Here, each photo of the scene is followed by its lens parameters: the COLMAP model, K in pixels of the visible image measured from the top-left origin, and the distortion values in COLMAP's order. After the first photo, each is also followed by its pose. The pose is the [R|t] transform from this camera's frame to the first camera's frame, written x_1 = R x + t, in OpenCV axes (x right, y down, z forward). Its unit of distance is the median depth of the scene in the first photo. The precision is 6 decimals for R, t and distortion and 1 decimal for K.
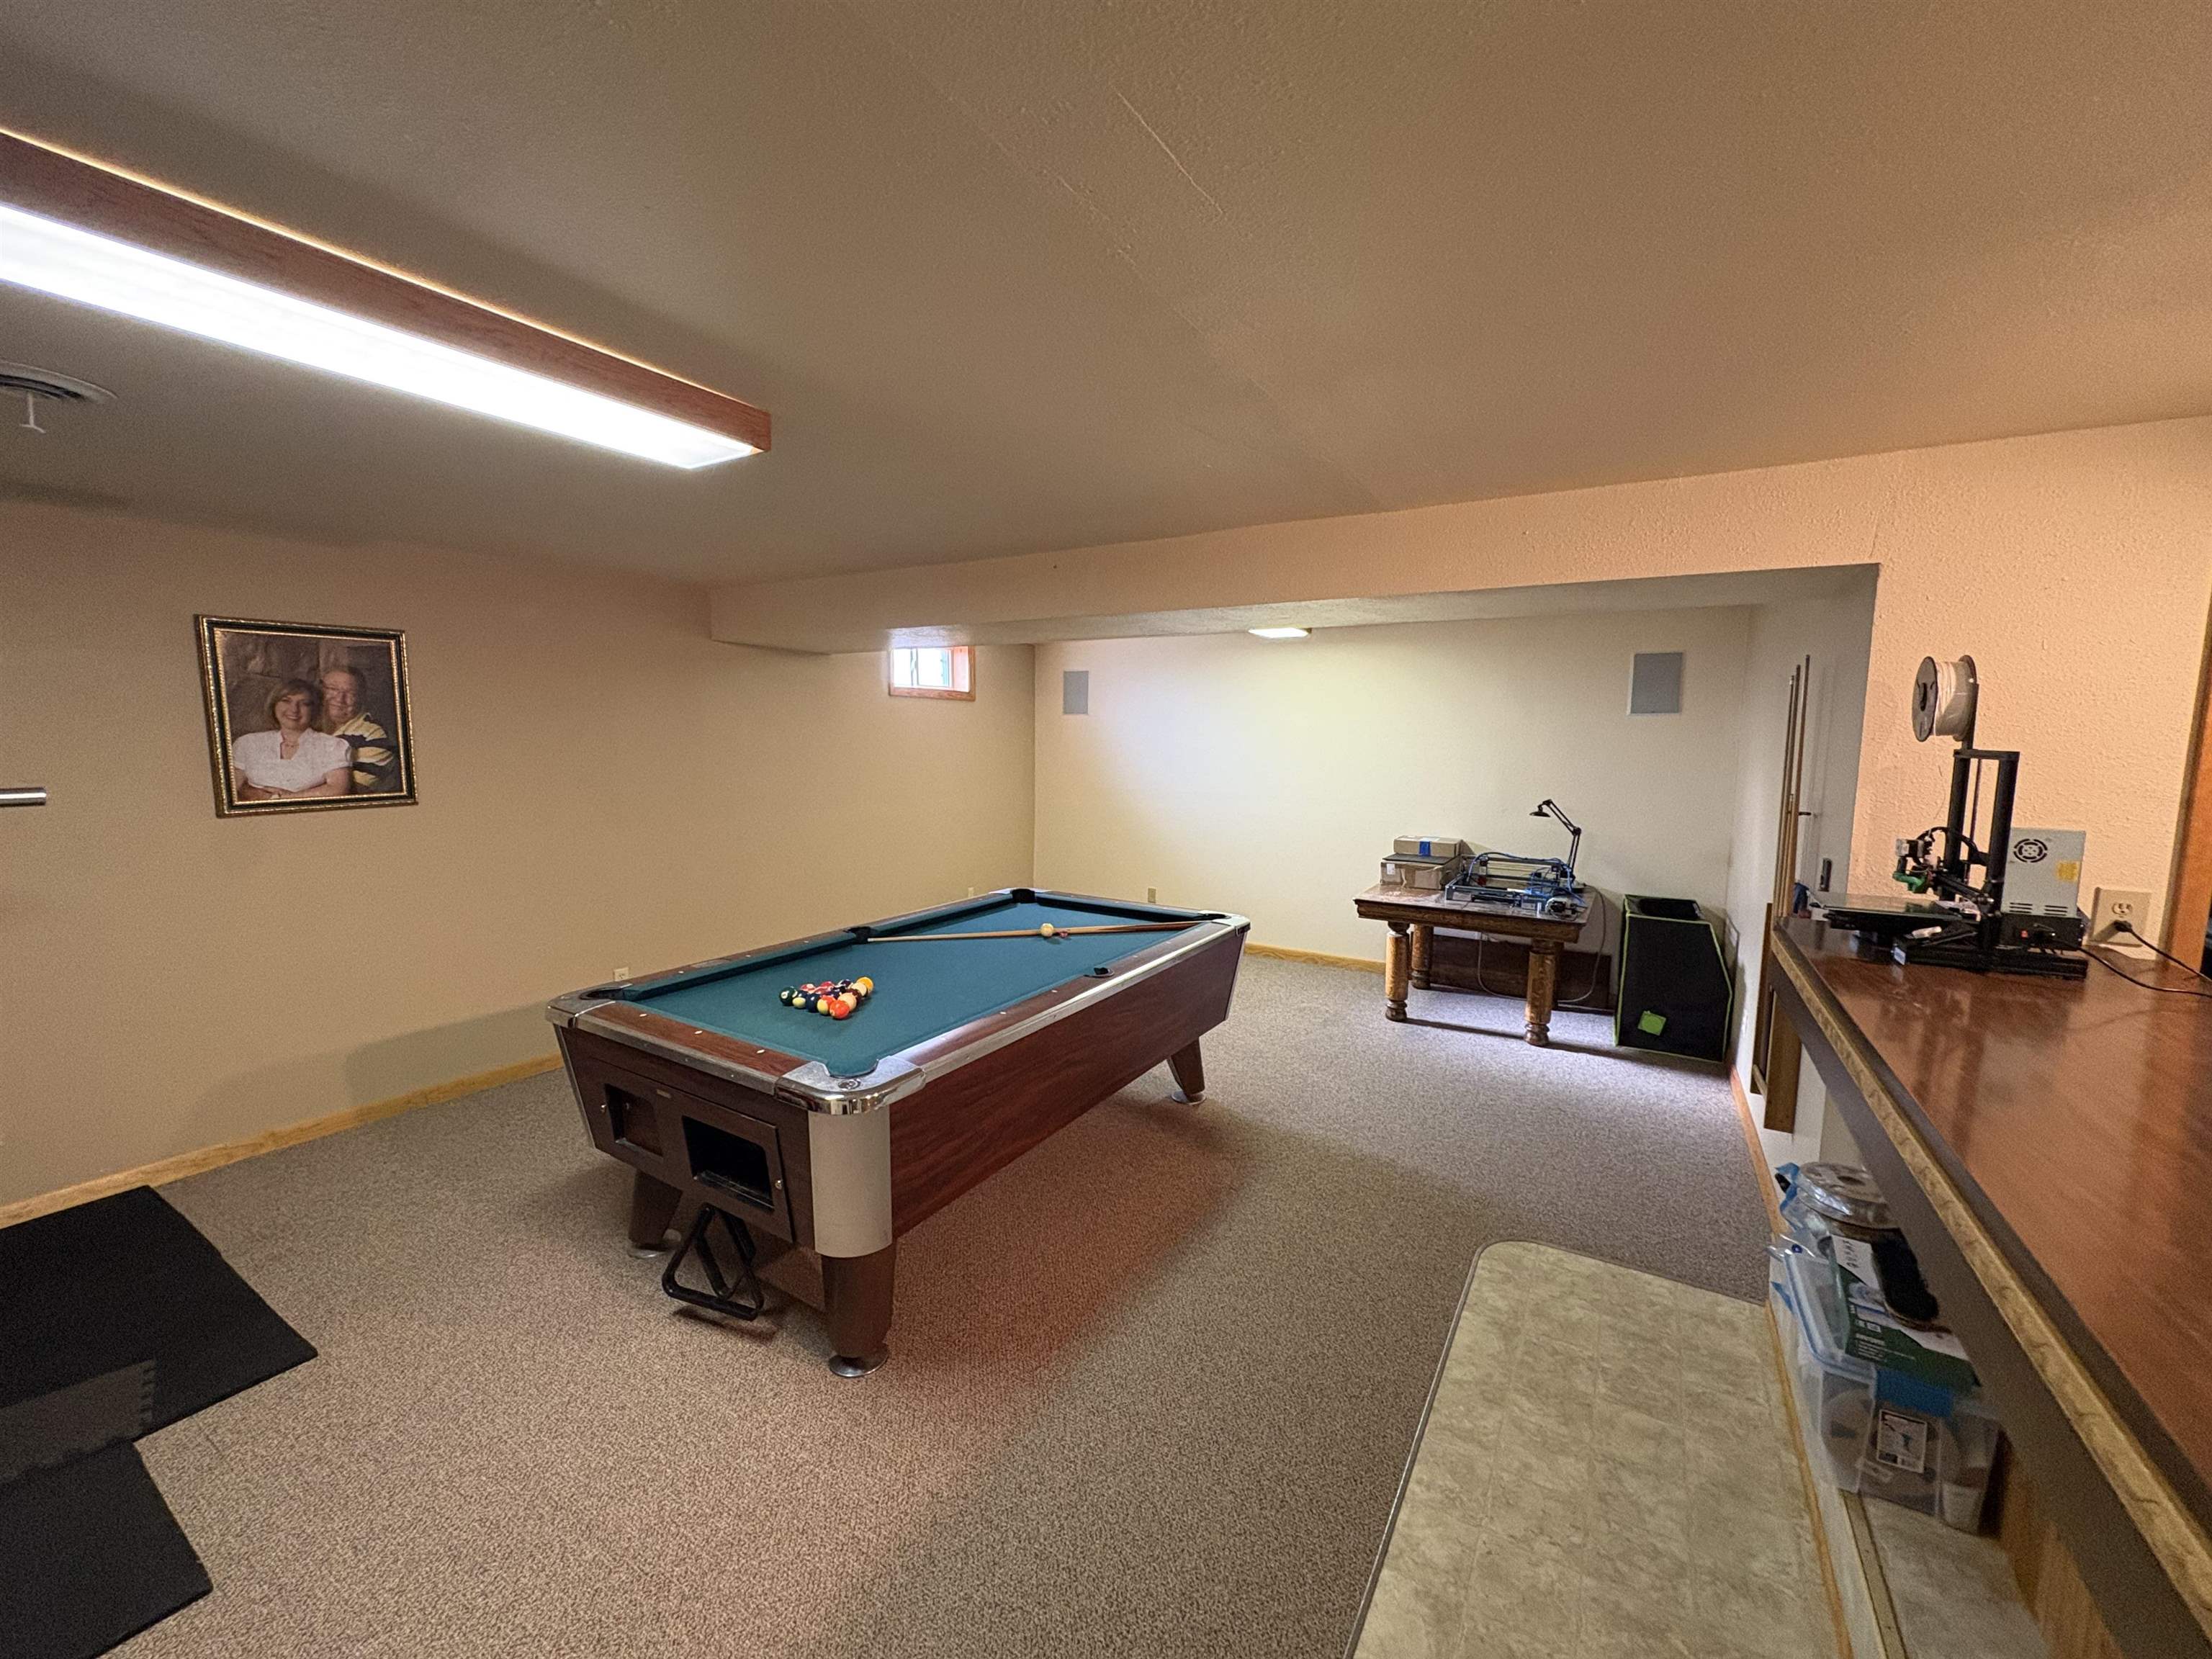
lens RADIAL K [[880.4, 0, 1101.9], [0, 880.4, 831.8], [0, 0, 1]] dist [0.000989, 0.000233]
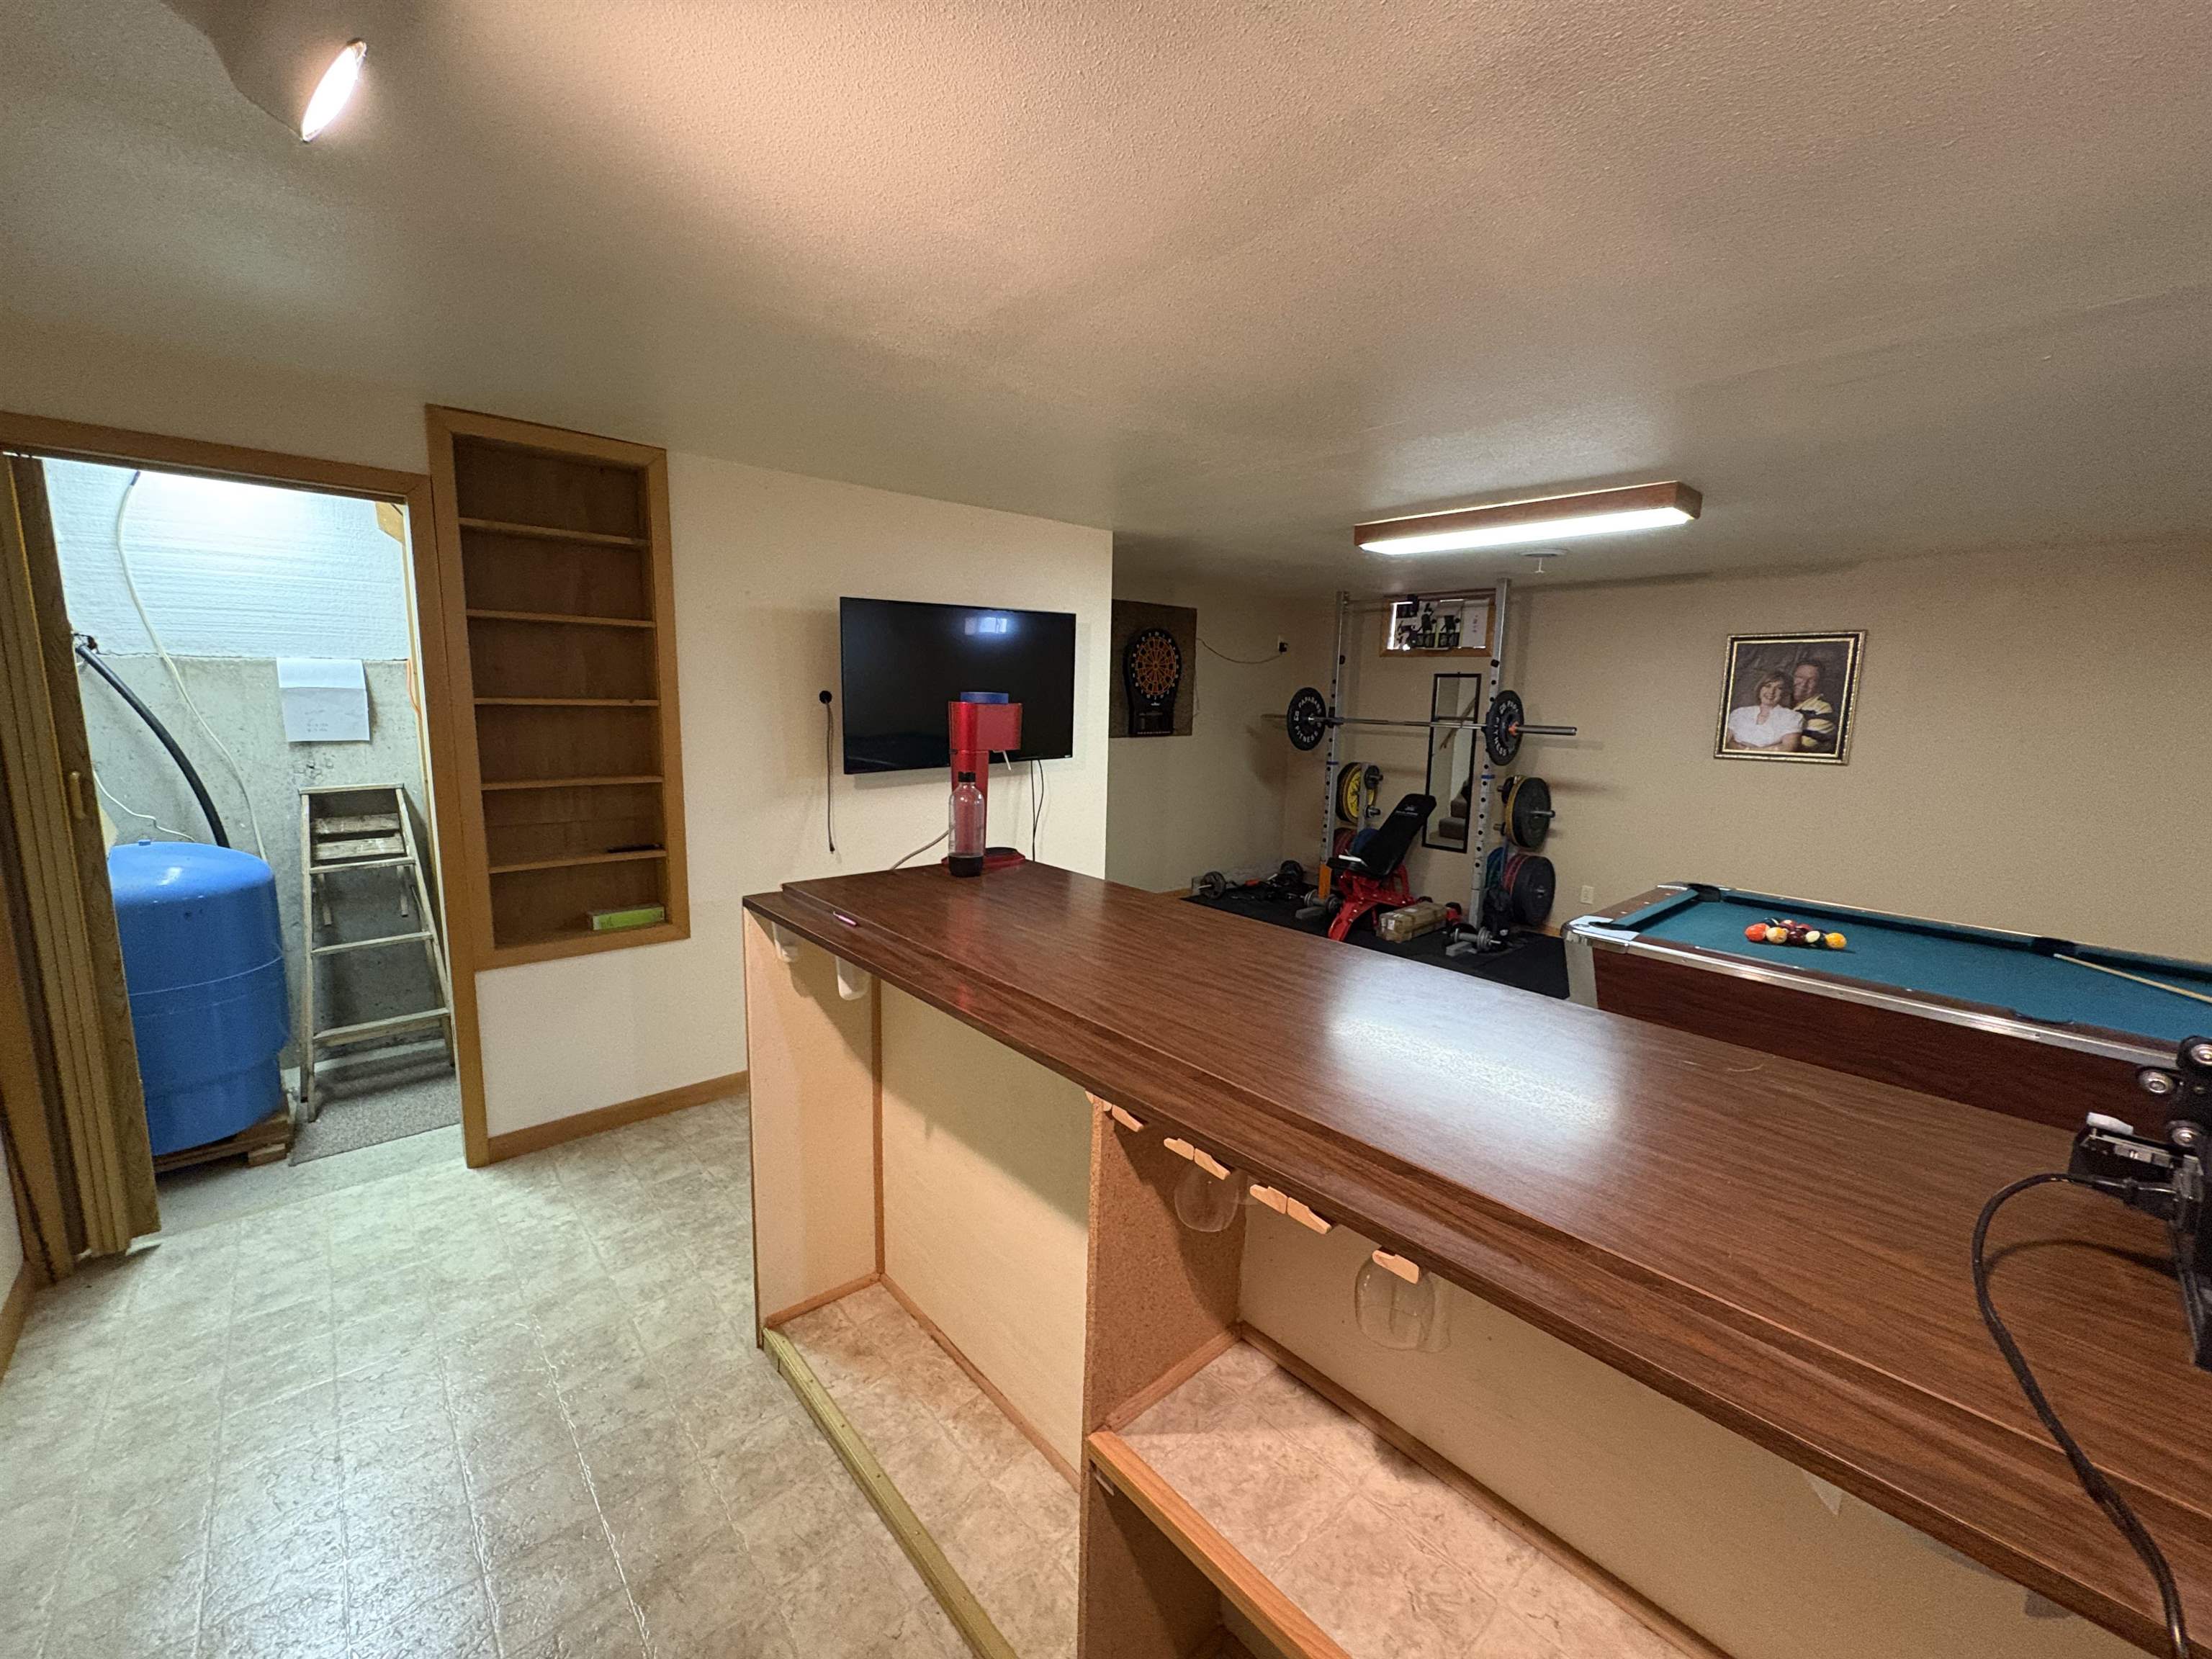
lens RADIAL K [[880.4, 0, 1105.5], [0, 880.4, 826.6], [0, 0, 1]] dist [0.000989, 0.000233]
pose [[-0.280866, 0.134378, -0.950293, 0.817952], [-0.129636, 0.975764, 0.176295, -0.031436], [0.950951, 0.172708, -0.256639, 0.334466]]
